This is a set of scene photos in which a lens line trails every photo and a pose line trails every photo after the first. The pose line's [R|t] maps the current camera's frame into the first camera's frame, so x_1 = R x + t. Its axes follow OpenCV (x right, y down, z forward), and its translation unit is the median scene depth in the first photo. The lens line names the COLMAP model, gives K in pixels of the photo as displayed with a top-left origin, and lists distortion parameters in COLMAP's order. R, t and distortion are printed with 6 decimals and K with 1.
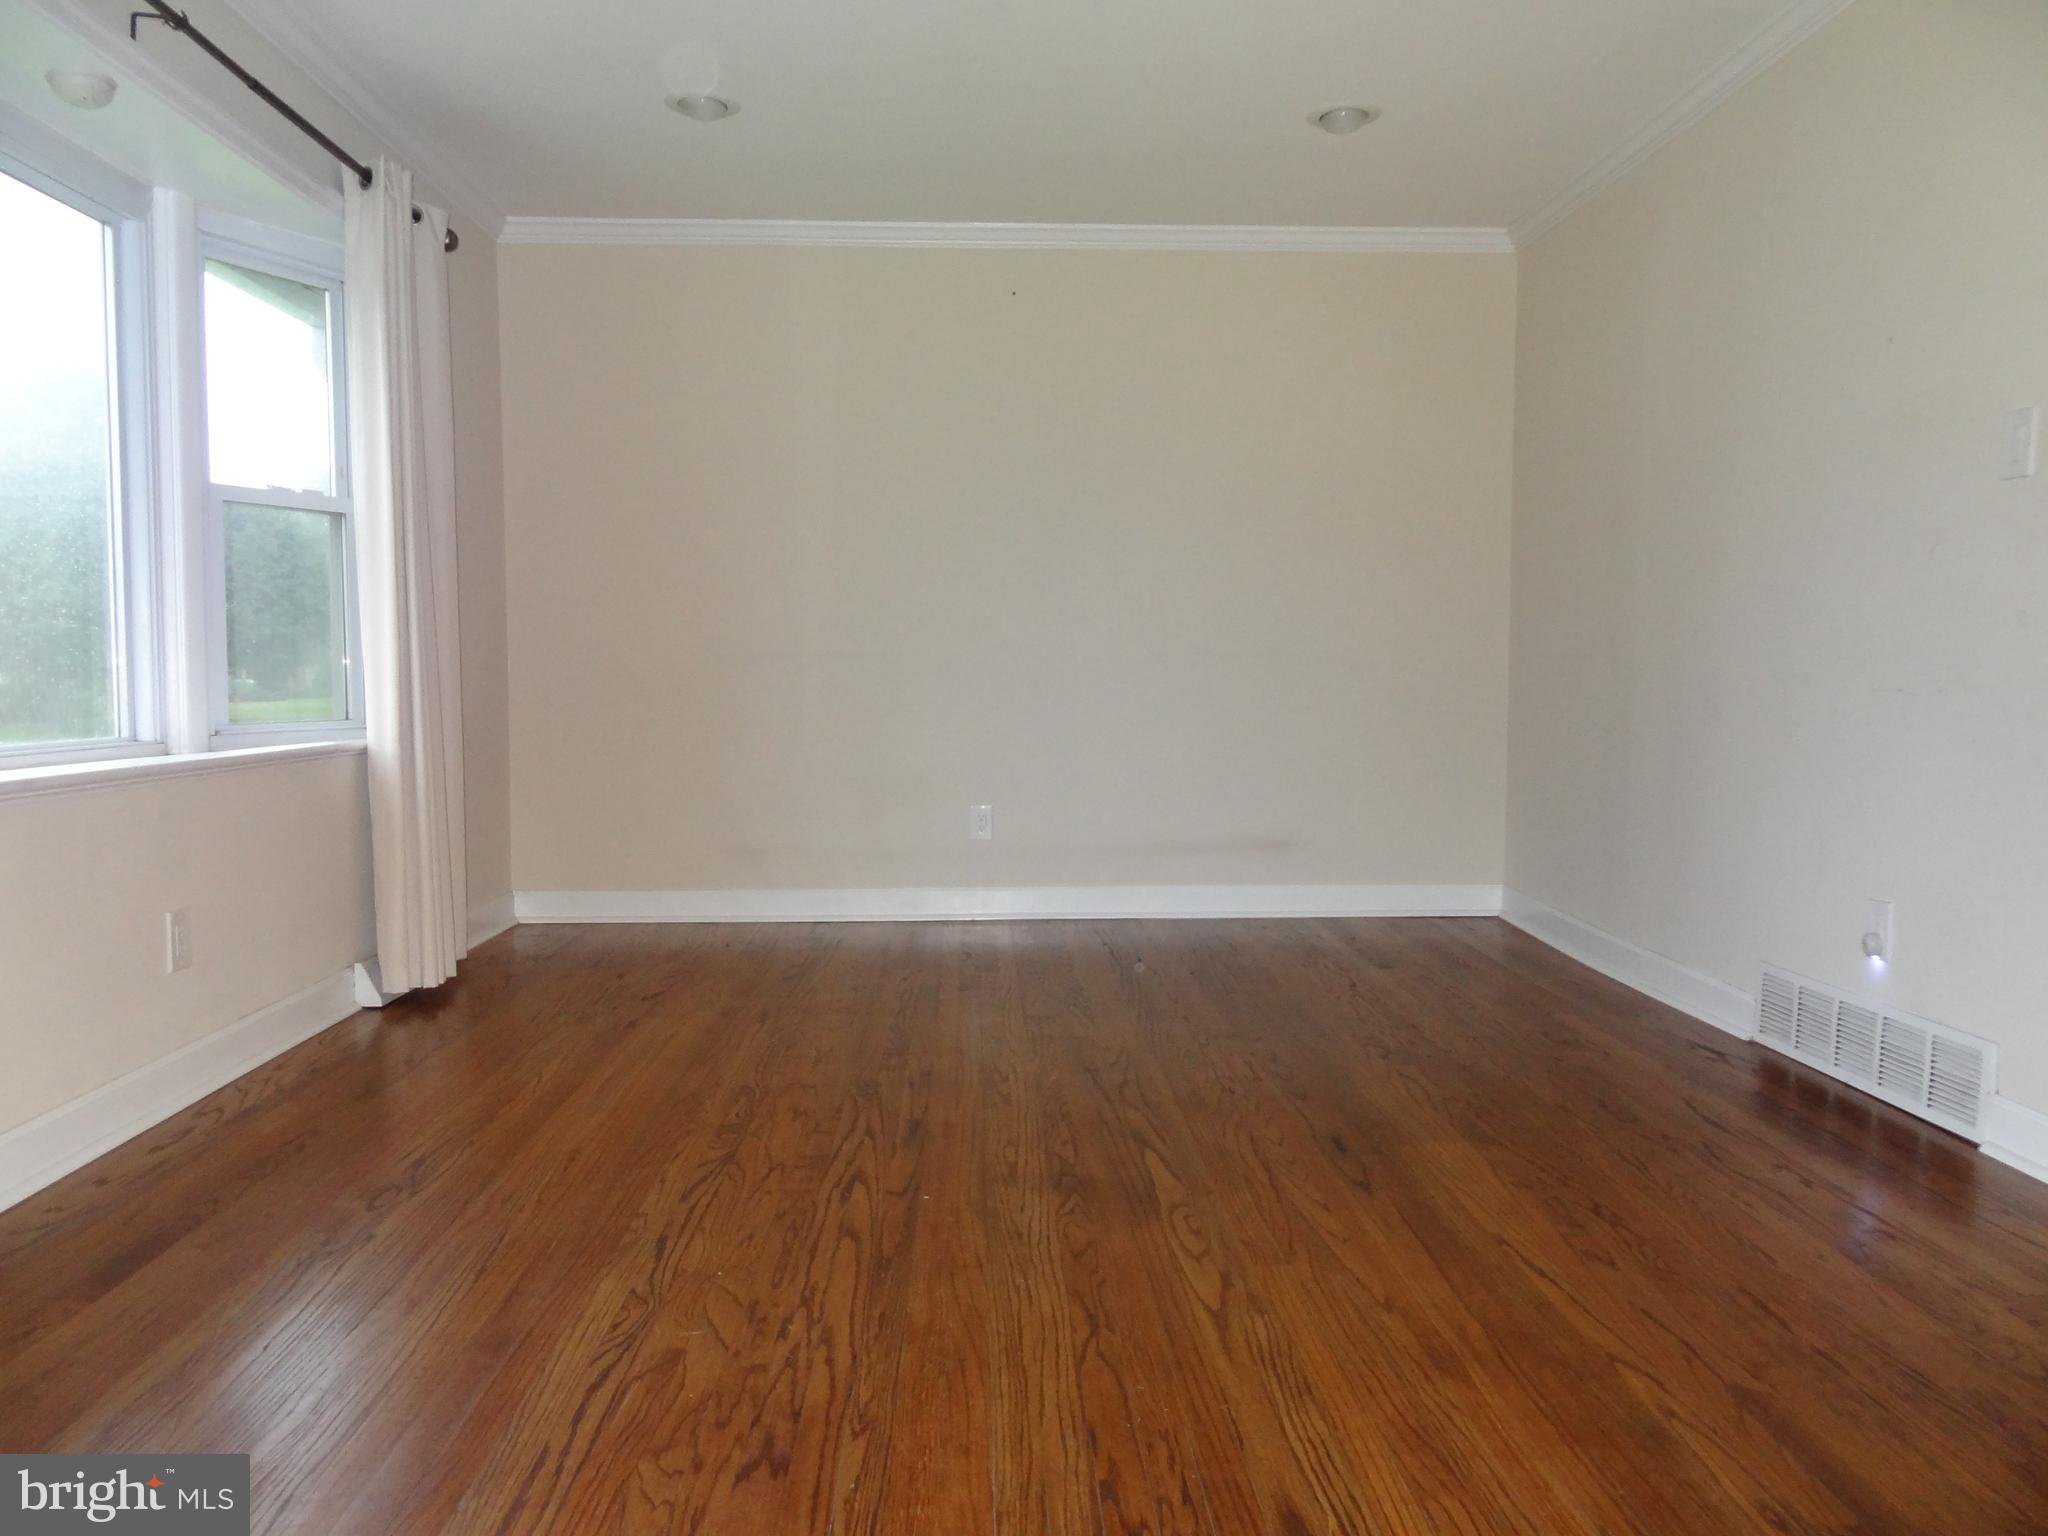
lens RADIAL K [[1429.1, 0, 1029.6], [0, 1429.1, 772.5], [0, 0, 1]] dist [0.002962, 0.007059]
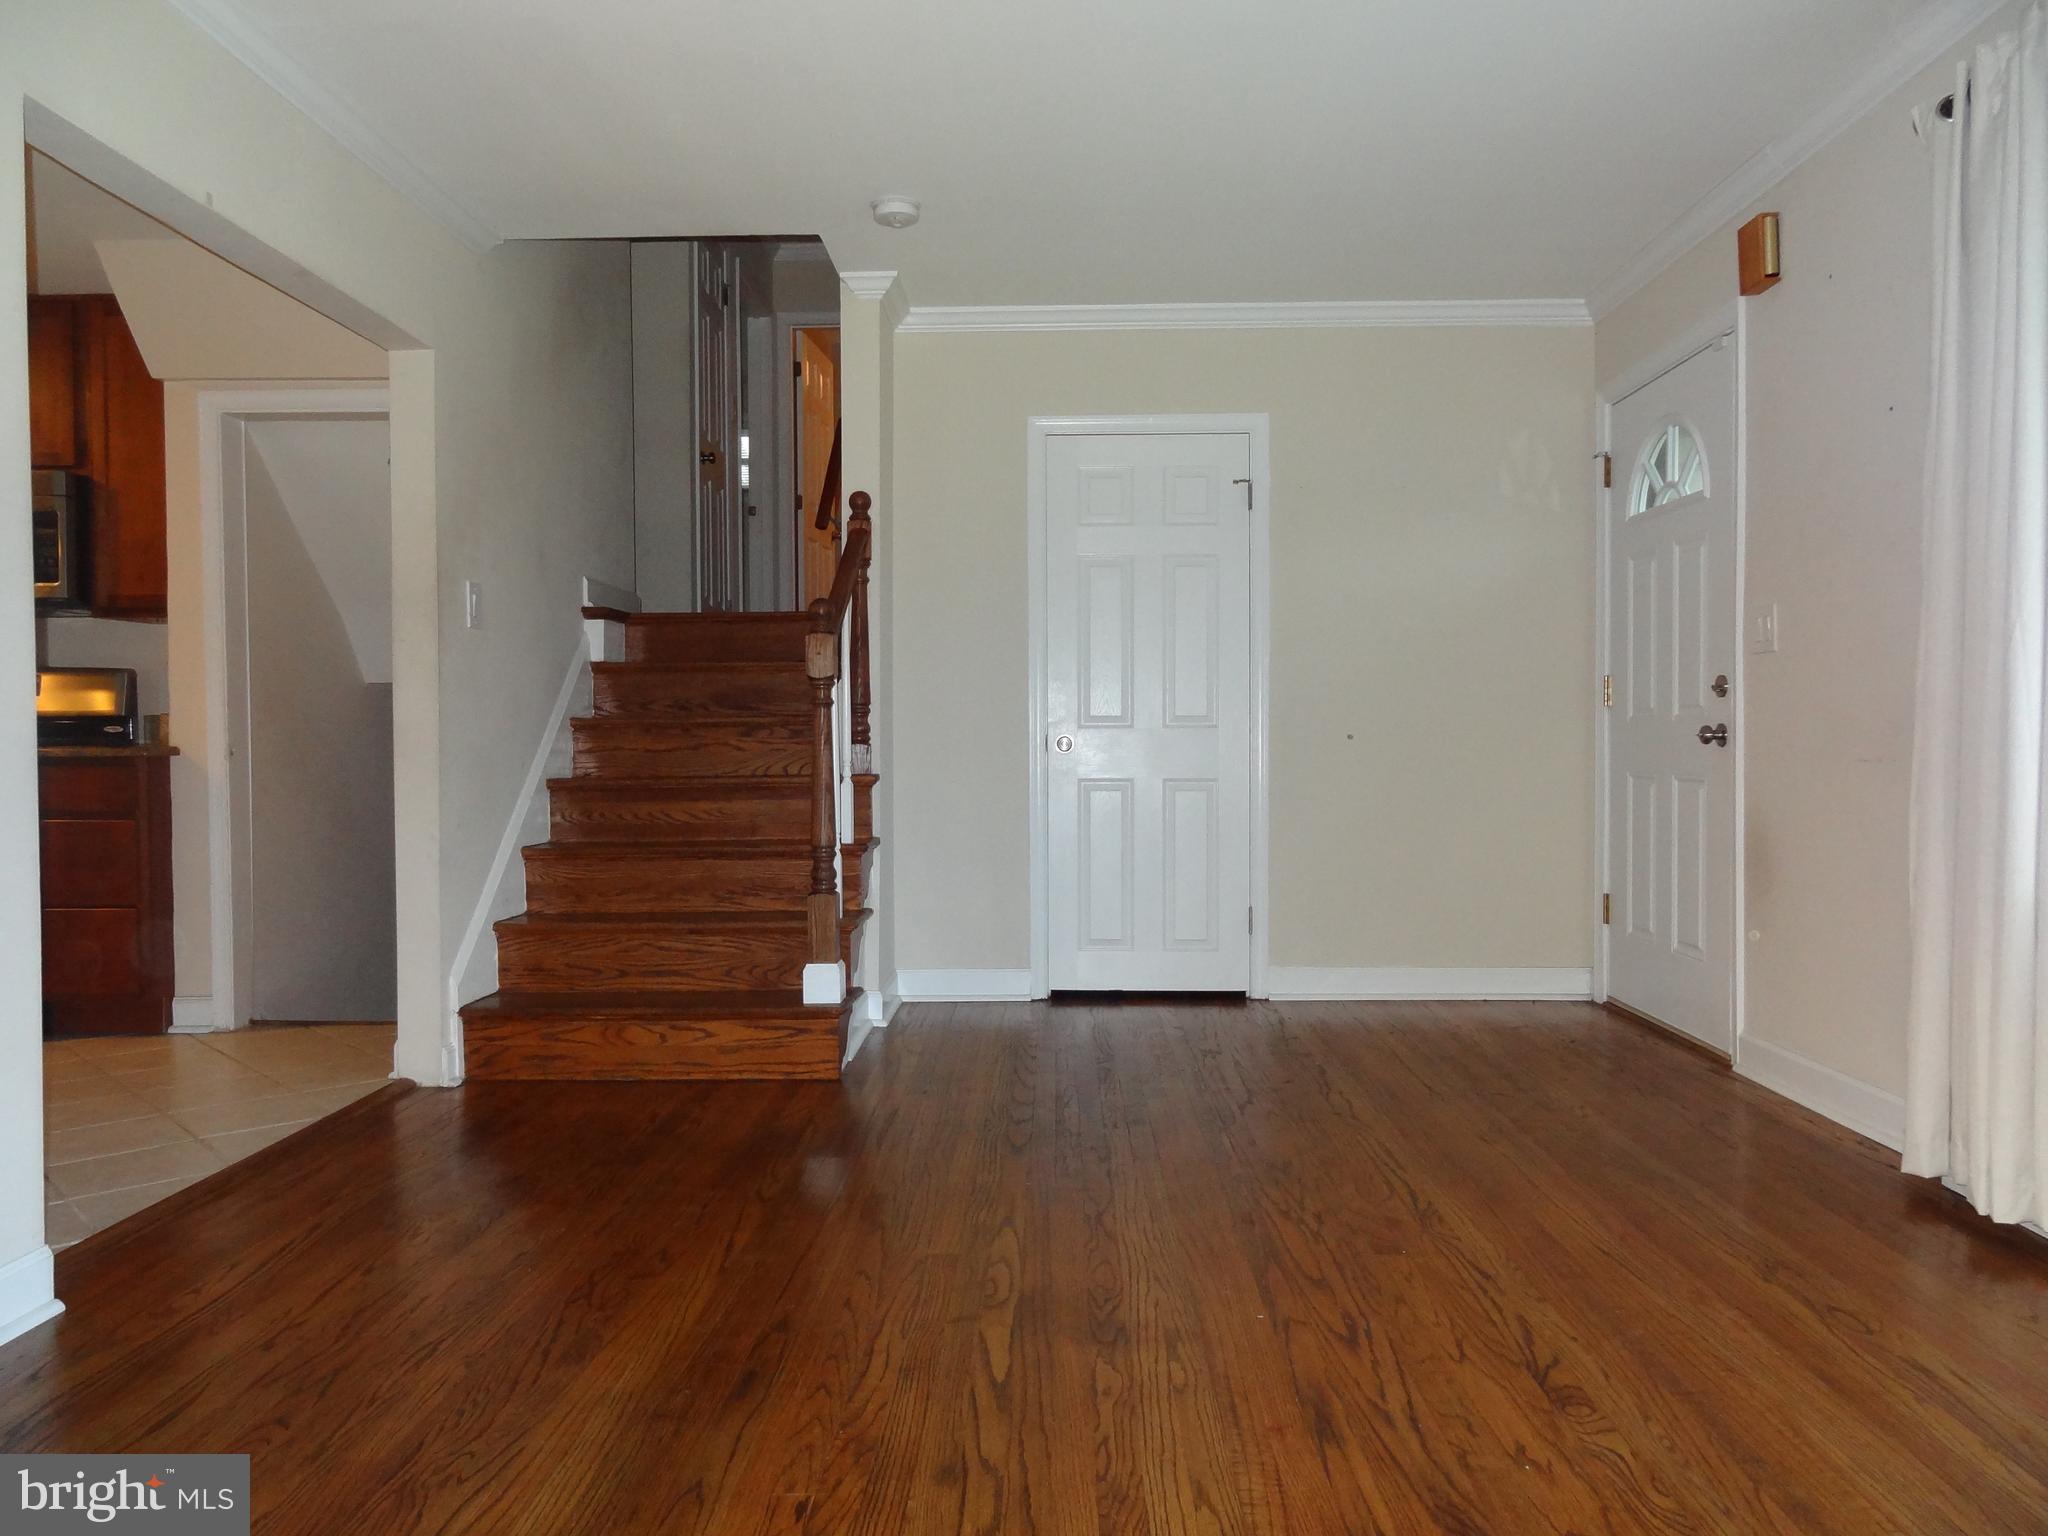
lens RADIAL K [[1429.1, 0, 1029.6], [0, 1429.1, 772.5], [0, 0, 1]] dist [0.002962, 0.007059]
pose [[-0.997930, 0.007517, 0.063876, 0.015191], [0.013391, 0.995665, 0.092038, -0.137733], [-0.062907, 0.092702, -0.993705, 1.791639]]
